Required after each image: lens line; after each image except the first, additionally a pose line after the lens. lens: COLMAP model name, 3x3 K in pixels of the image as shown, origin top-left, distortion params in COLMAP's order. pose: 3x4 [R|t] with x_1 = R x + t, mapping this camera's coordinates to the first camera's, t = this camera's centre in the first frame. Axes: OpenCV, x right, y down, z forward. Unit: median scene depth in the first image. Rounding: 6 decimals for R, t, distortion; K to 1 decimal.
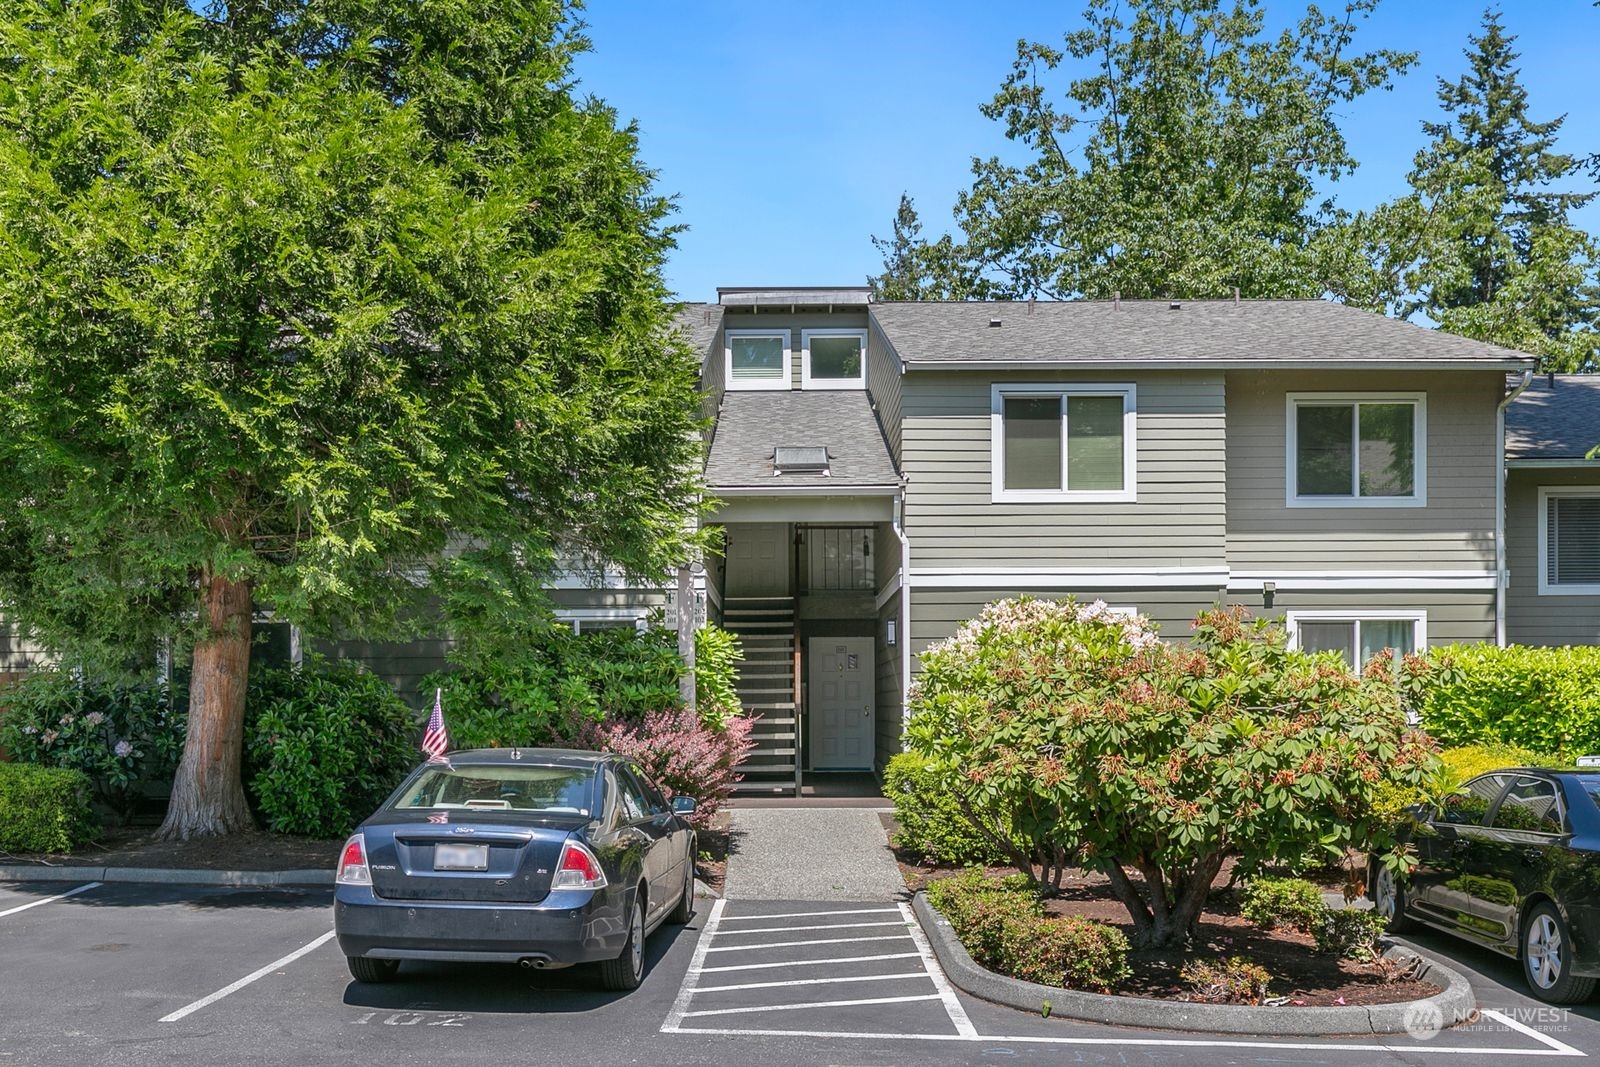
lens RADIAL K [[1606.4, 0, 802.5], [0, 1606.4, 531.3], [0, 0, 1]] dist [0.014172, 0.000000]
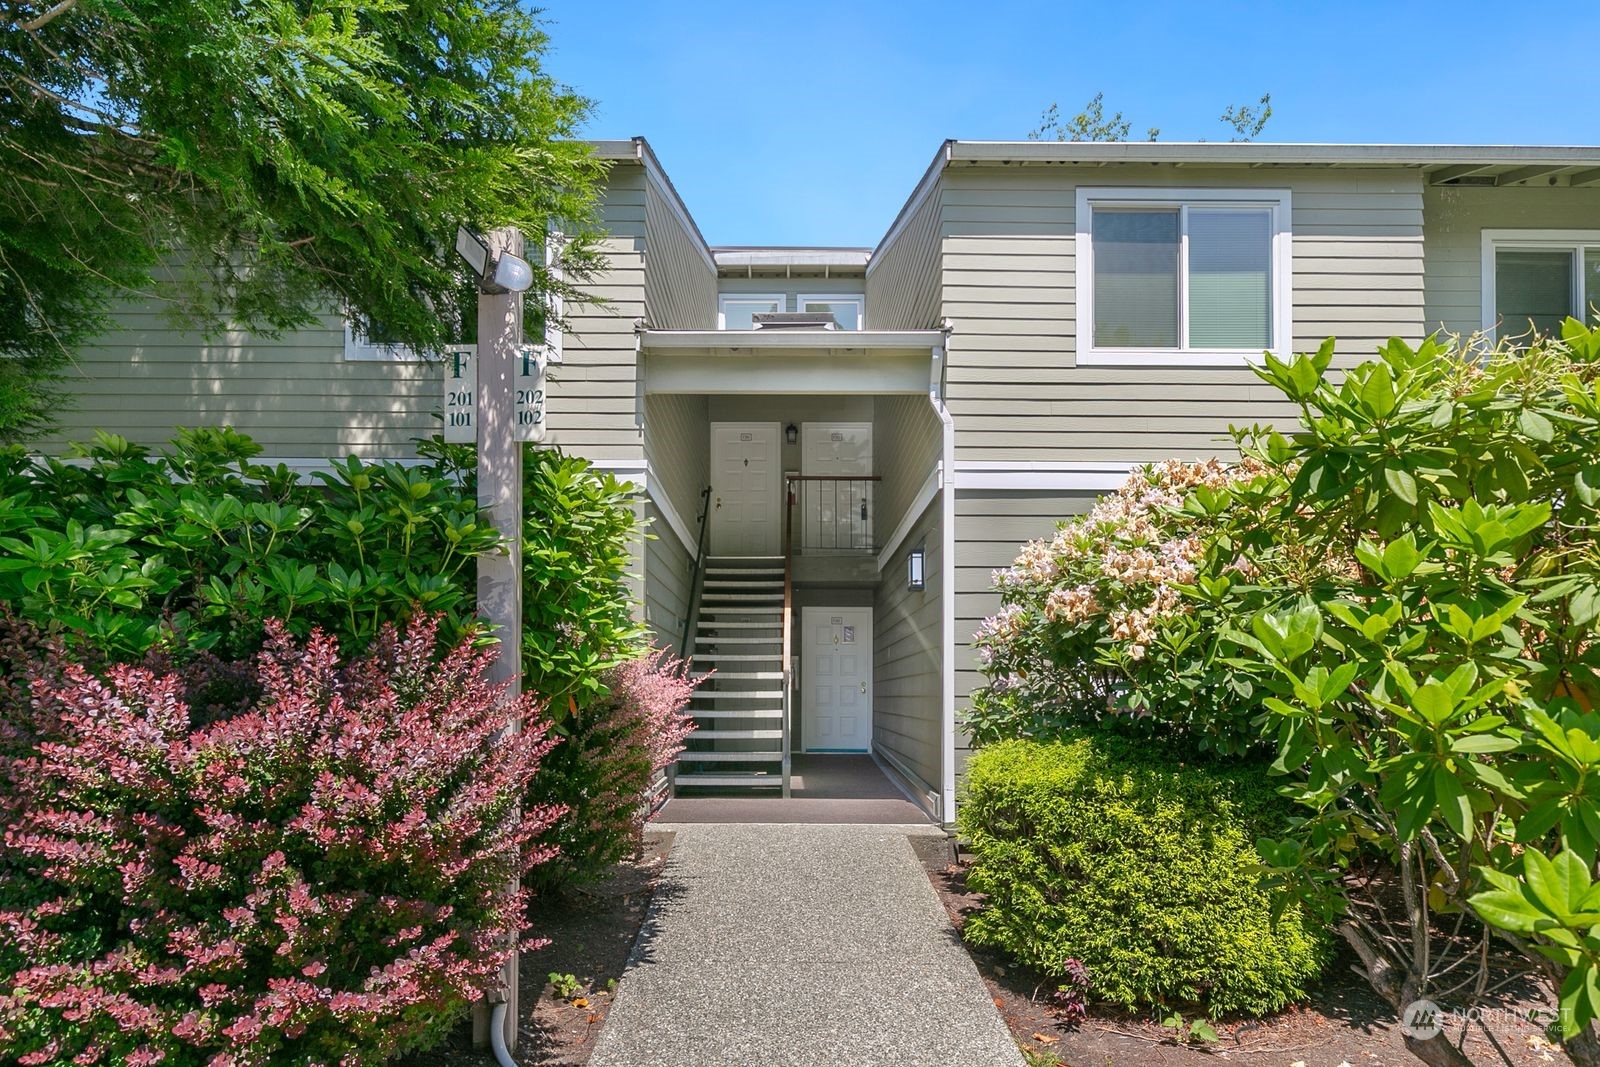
lens RADIAL K [[931.7, 0, 792.4], [0, 931.7, 537.0], [0, 0, 1]] dist [-0.004885, -0.000867]
pose [[0.999934, 0.009219, -0.006907, 0.002619], [-0.009625, 0.998068, -0.061374, 0.078878], [0.006328, 0.061437, 0.998091, 0.616826]]
